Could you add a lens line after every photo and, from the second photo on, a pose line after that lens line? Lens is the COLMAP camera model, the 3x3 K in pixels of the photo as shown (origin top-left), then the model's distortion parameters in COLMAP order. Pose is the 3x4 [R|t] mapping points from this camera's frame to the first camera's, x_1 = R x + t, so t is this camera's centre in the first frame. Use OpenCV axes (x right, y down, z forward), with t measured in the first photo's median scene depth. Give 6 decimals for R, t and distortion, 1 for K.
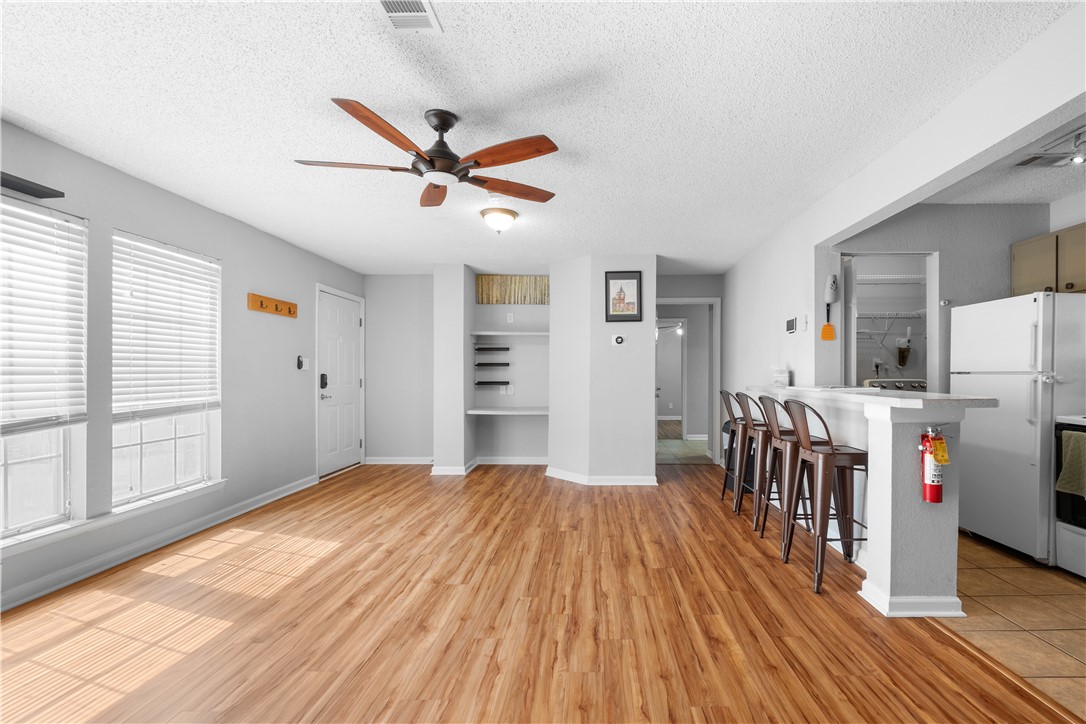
lens RADIAL K [[477.3, 0, 543.0], [0, 477.3, 370.3], [0, 0, 1]] dist [-0.000729, -0.000212]
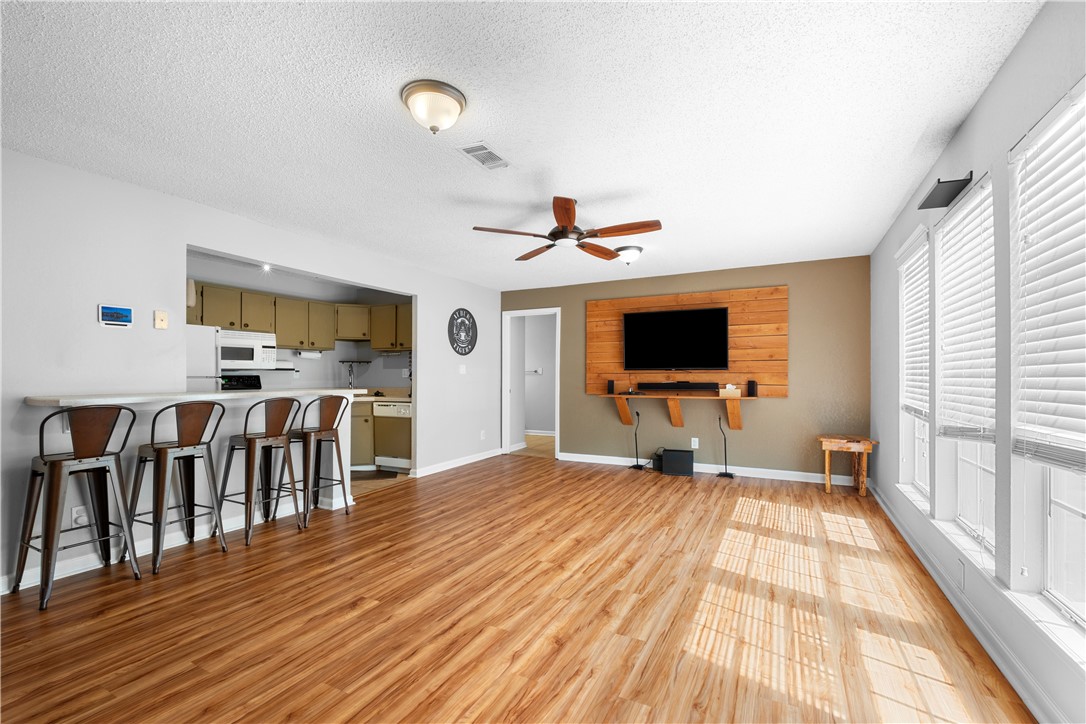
lens RADIAL K [[477.3, 0, 543.3], [0, 477.3, 371.7], [0, 0, 1]] dist [-0.000729, -0.000212]
pose [[-0.927128, 0.006591, 0.374688, -0.579533], [0.000895, 0.999881, -0.015372, -0.001336], [-0.374745, -0.013917, -0.927024, 1.965703]]
